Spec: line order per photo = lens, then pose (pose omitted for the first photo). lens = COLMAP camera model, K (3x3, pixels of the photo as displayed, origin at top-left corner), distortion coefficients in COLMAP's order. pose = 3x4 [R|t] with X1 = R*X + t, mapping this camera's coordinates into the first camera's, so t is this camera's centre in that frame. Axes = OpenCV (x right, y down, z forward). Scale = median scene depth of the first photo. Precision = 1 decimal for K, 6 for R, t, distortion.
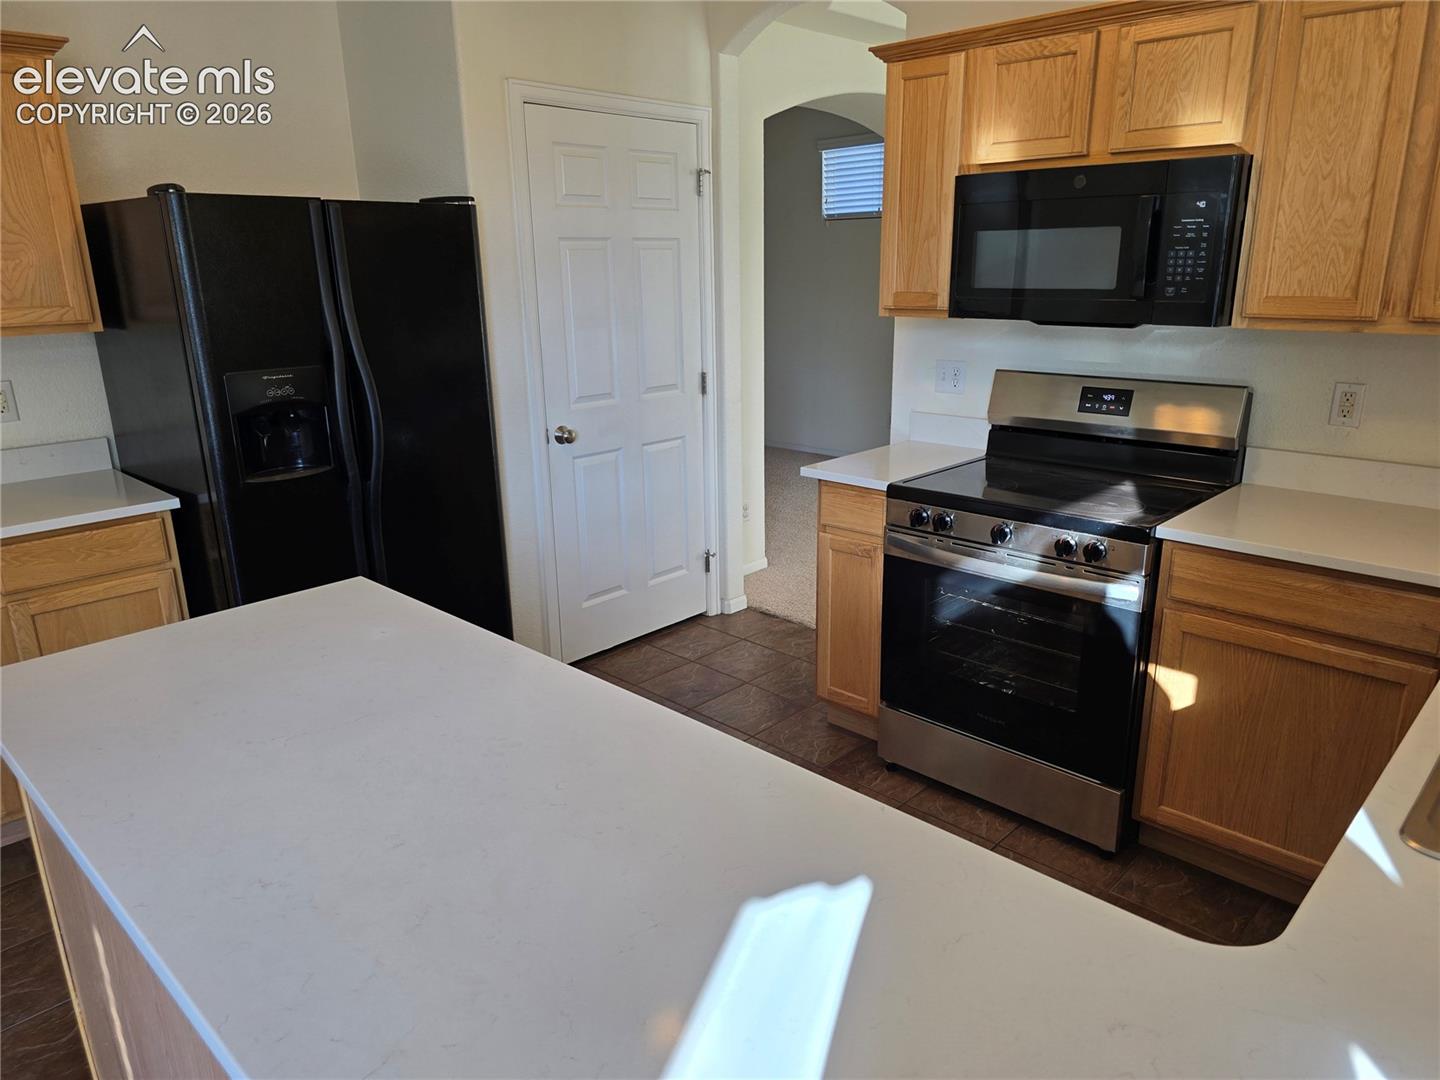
lens RADIAL K [[958.7, 0, 716.0], [0, 958.7, 537.6], [0, 0, 1]] dist [-0.031676, -0.001395]
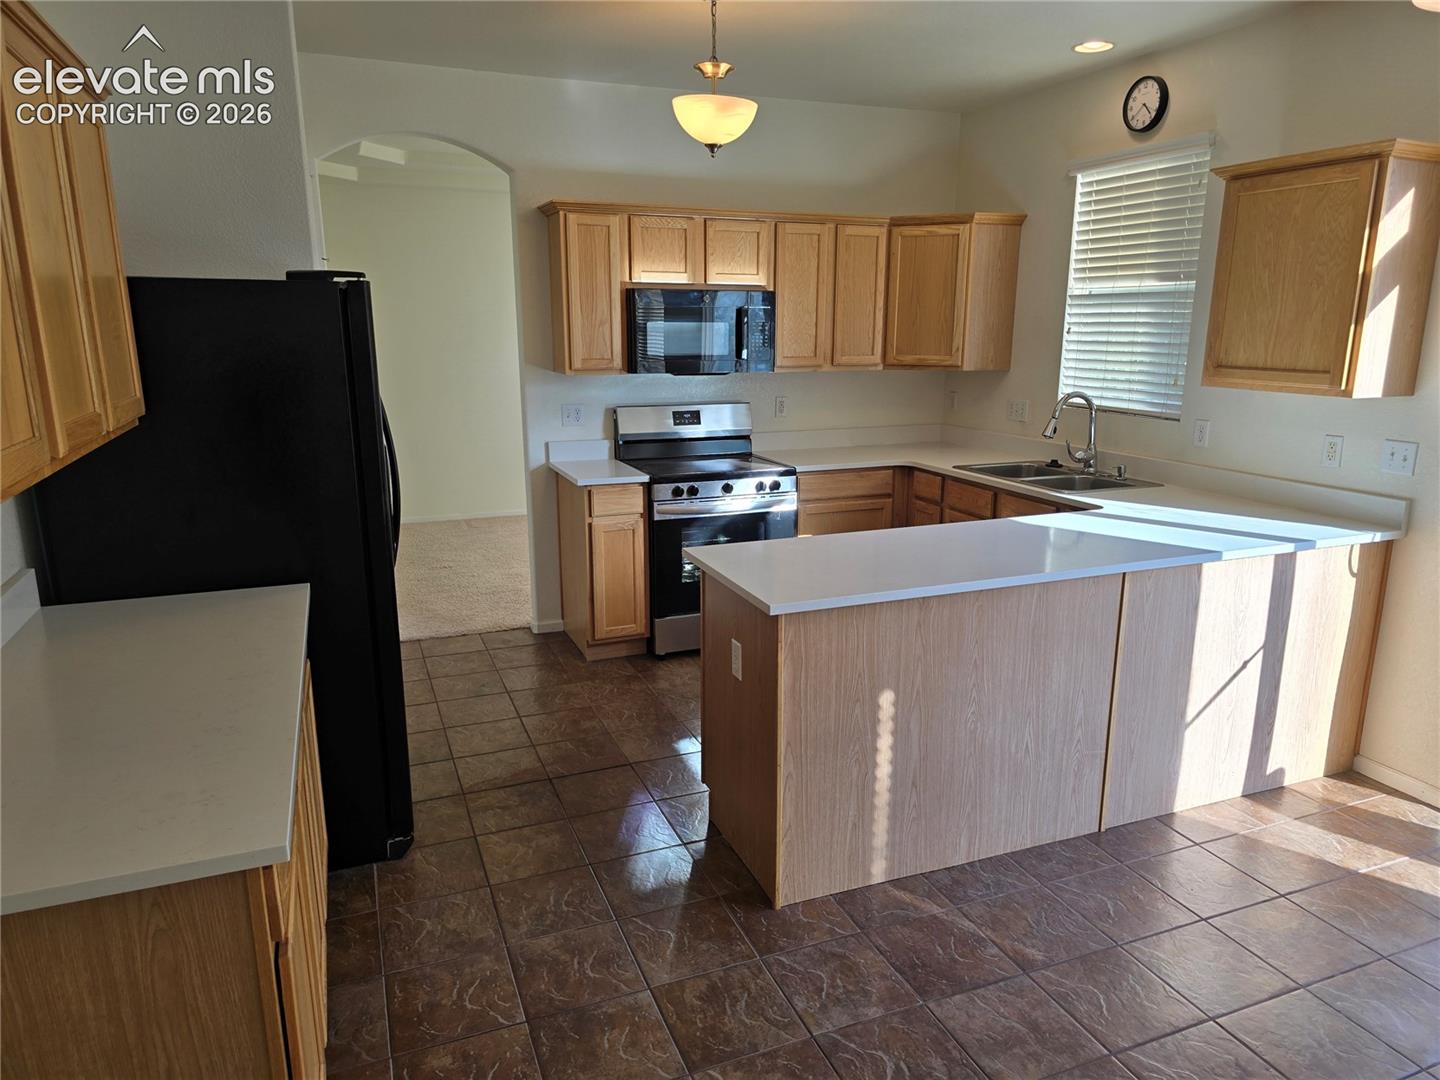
lens RADIAL K [[958.7, 0, 720.5], [0, 958.7, 546.8], [0, 0, 1]] dist [-0.031676, -0.001395]
pose [[0.381829, -0.177622, 0.907005, -1.306115], [0.246413, 0.965402, 0.085323, -0.051509], [-0.890779, 0.190919, 0.412386, 0.273603]]
